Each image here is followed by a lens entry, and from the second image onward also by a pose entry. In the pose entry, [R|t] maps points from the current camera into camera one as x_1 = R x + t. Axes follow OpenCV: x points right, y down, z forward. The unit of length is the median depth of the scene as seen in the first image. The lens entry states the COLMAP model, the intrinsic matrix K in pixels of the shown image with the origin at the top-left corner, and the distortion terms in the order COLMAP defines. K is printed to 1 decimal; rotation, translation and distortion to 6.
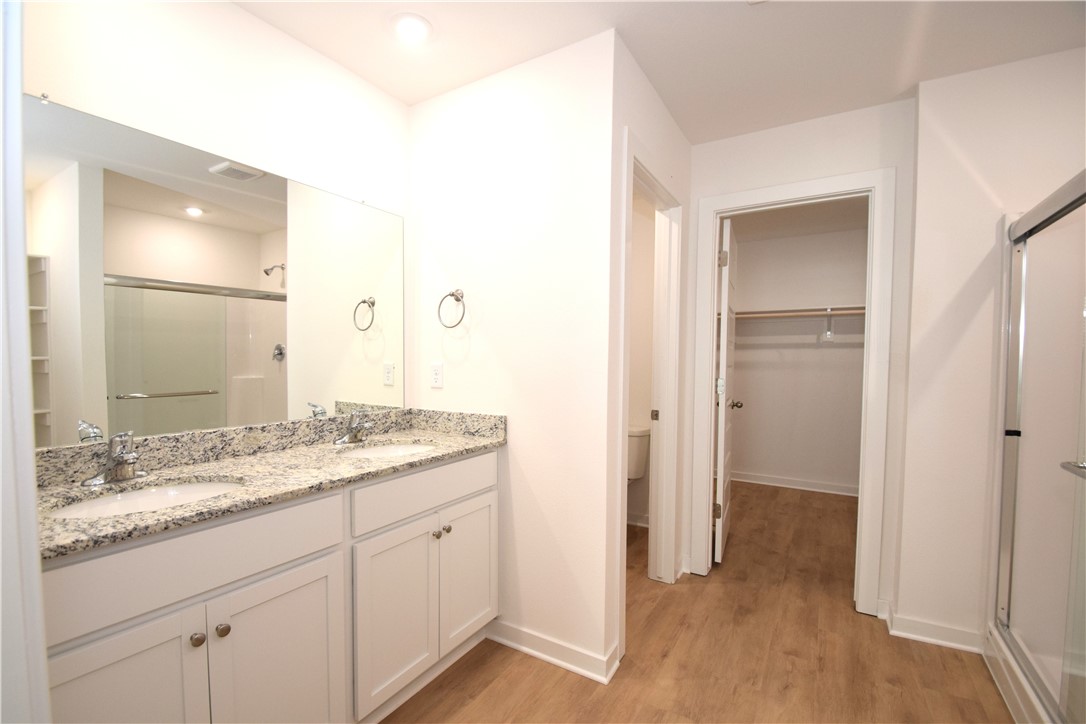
lens RADIAL K [[478.8, 0, 538.8], [0, 478.8, 383.7], [0, 0, 1]] dist [0.011940, -0.016231]
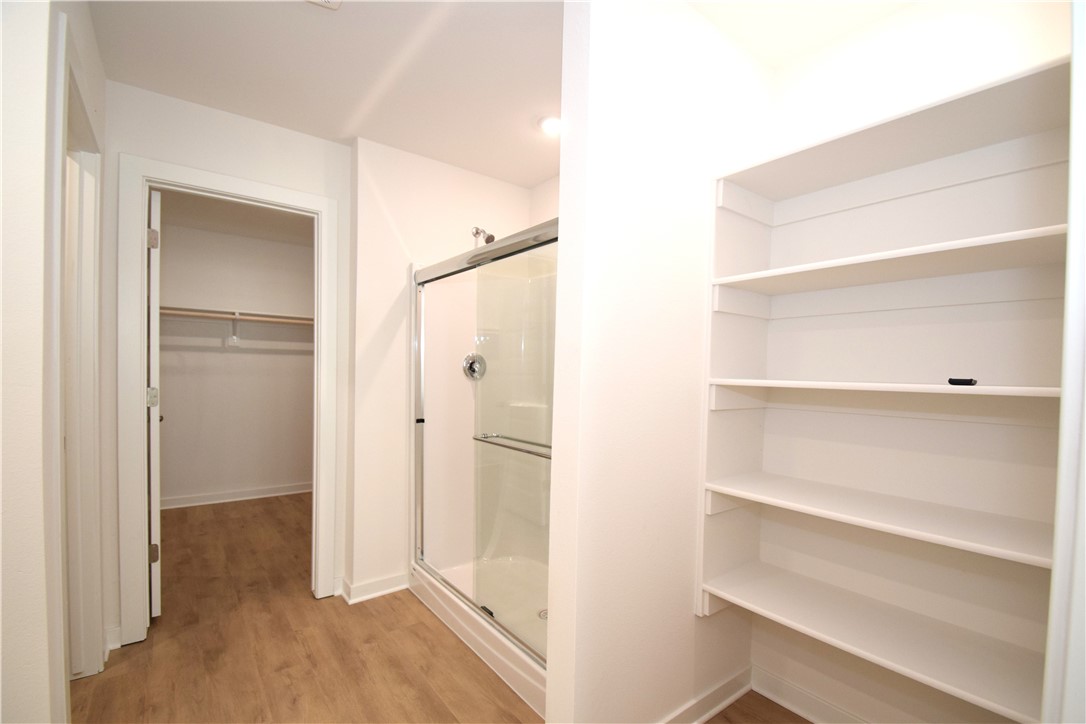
lens RADIAL K [[478.8, 0, 538.8], [0, 478.8, 383.7], [0, 0, 1]] dist [0.011940, -0.016231]
pose [[0.371148, -0.020324, 0.928351, -0.147691], [0.028351, 0.999542, 0.010548, -0.008093], [-0.928141, 0.022405, 0.371554, 0.120914]]
